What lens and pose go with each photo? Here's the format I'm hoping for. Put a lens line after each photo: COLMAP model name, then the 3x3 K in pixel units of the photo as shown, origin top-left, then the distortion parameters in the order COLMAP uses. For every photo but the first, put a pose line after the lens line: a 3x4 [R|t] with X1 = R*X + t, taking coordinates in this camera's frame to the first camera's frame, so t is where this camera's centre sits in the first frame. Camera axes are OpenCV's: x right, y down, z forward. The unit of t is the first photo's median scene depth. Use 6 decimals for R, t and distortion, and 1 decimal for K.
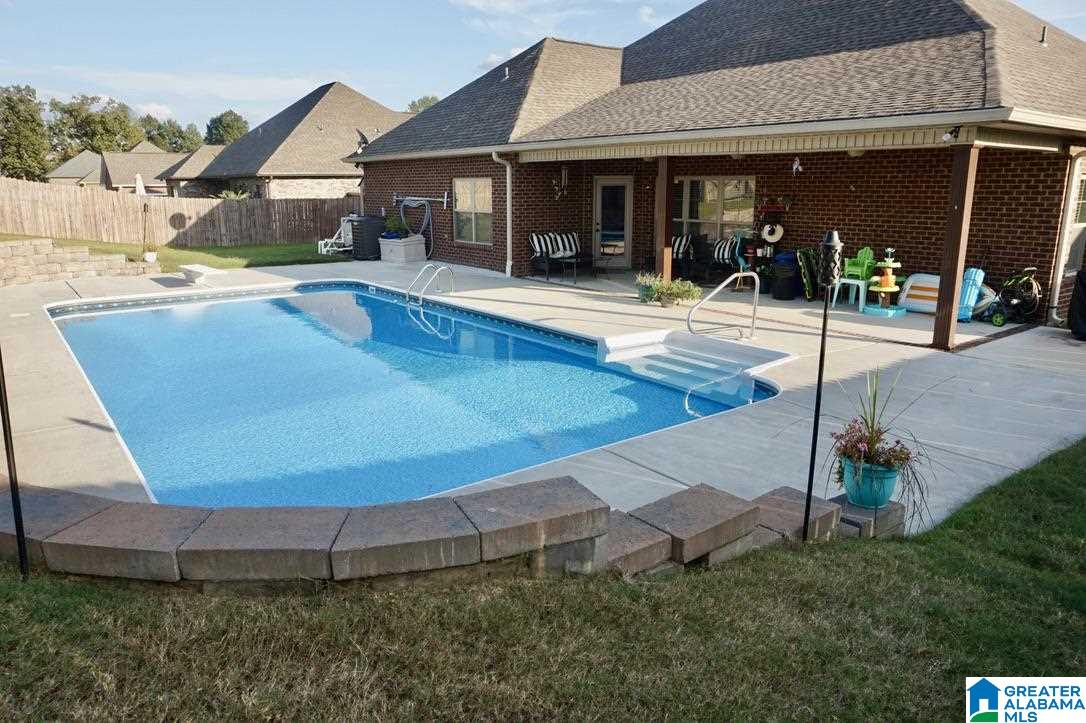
lens RADIAL K [[729.9, 0, 534.2], [0, 729.9, 362.1], [0, 0, 1]] dist [-0.057684, 0.039913]
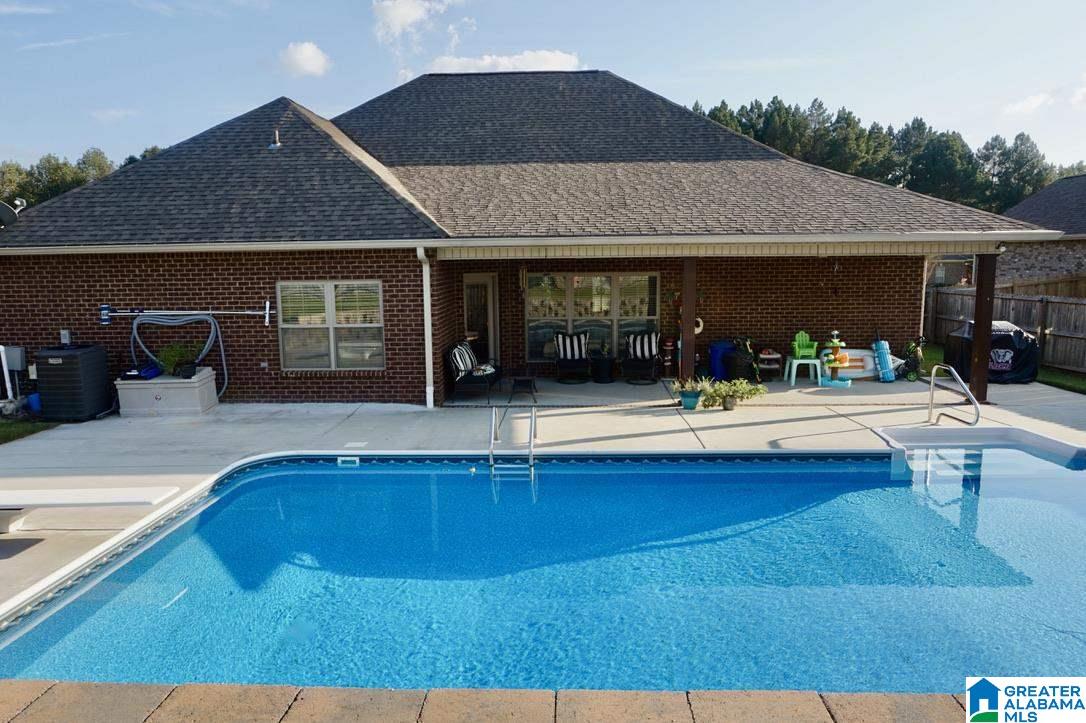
lens RADIAL K [[729.9, 0, 534.2], [0, 729.9, 362.1], [0, 0, 1]] dist [-0.057684, 0.039913]
pose [[0.634440, -0.113690, 0.764566, -0.663863], [0.193506, 0.980989, -0.014700, -0.161573], [-0.748359, 0.157274, 0.644378, 0.520001]]
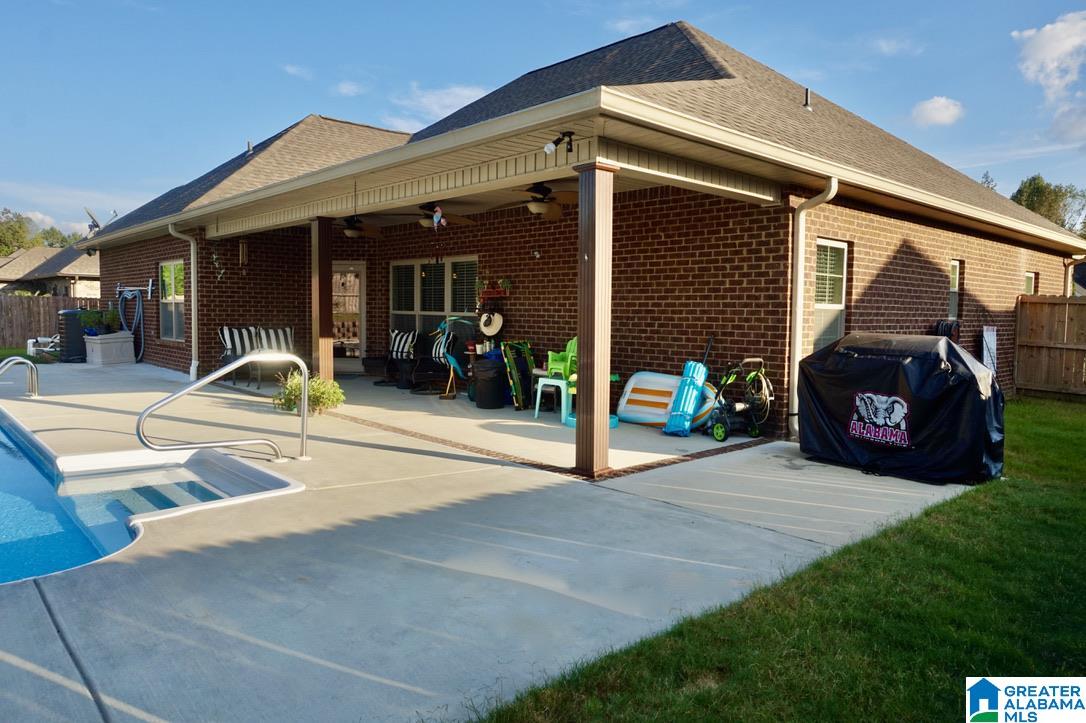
lens RADIAL K [[734.2, 0, 543.0], [0, 734.2, 361.5], [0, 0, 1]] dist [-0.037026, -0.000520]
pose [[0.994928, 0.011212, 0.099958, 0.319152], [0.005681, 0.985918, -0.167131, -0.006352], [-0.100425, 0.166851, 0.980855, 0.237650]]
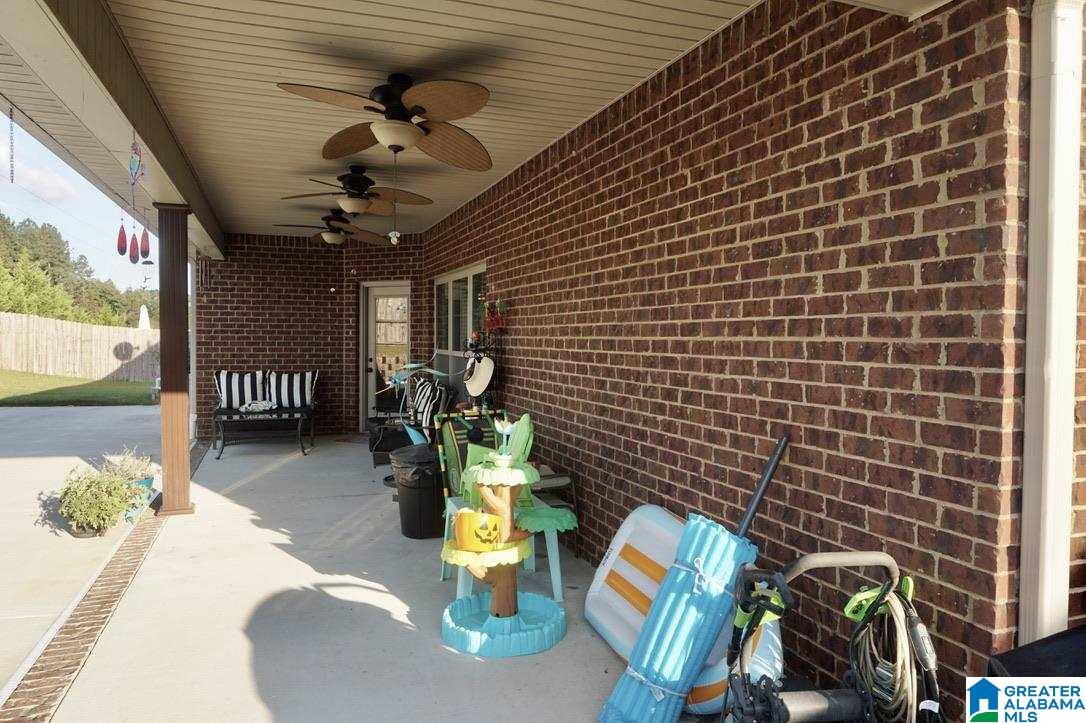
lens RADIAL K [[732.9, 0, 540.3], [0, 732.9, 363.5], [0, 0, 1]] dist [-0.053047, 0.041619]
pose [[0.956319, 0.020129, -0.291631, 0.518803], [-0.077418, 0.979444, -0.186266, -0.107834], [0.281887, 0.200707, 0.938220, 0.606146]]
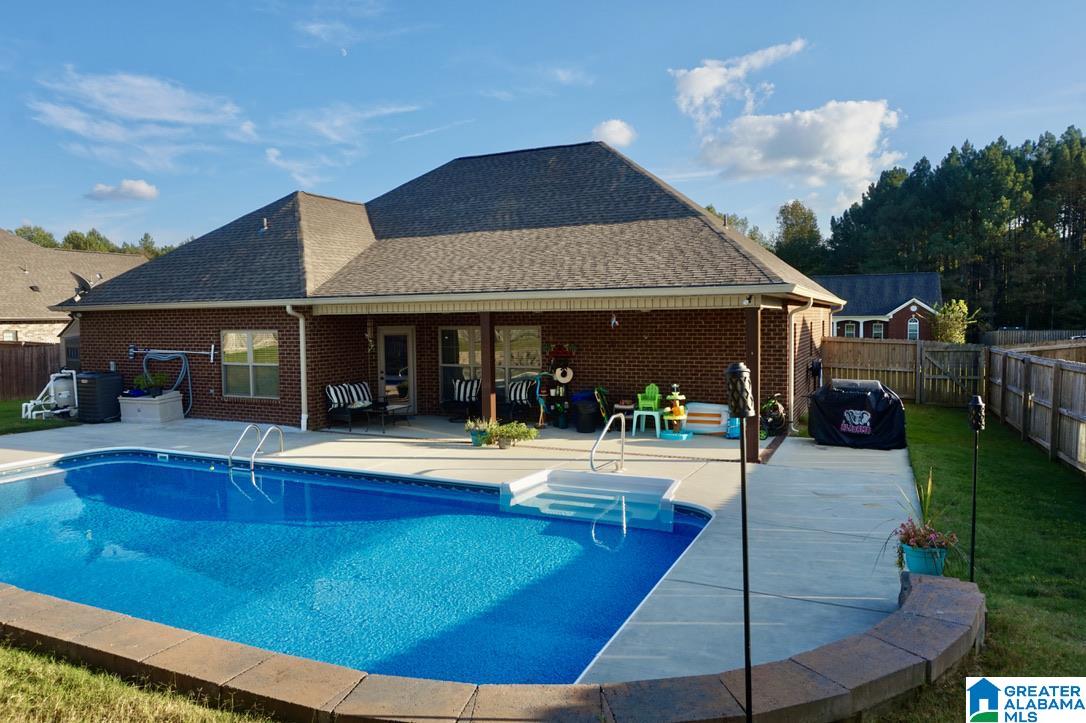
lens RADIAL K [[732.9, 0, 540.3], [0, 732.9, 363.5], [0, 0, 1]] dist [-0.053047, 0.041619]
pose [[0.883568, -0.035711, 0.466940, -0.252137], [0.119070, 0.981452, -0.150249, -0.027870], [-0.452913, 0.188354, 0.871431, 0.007584]]
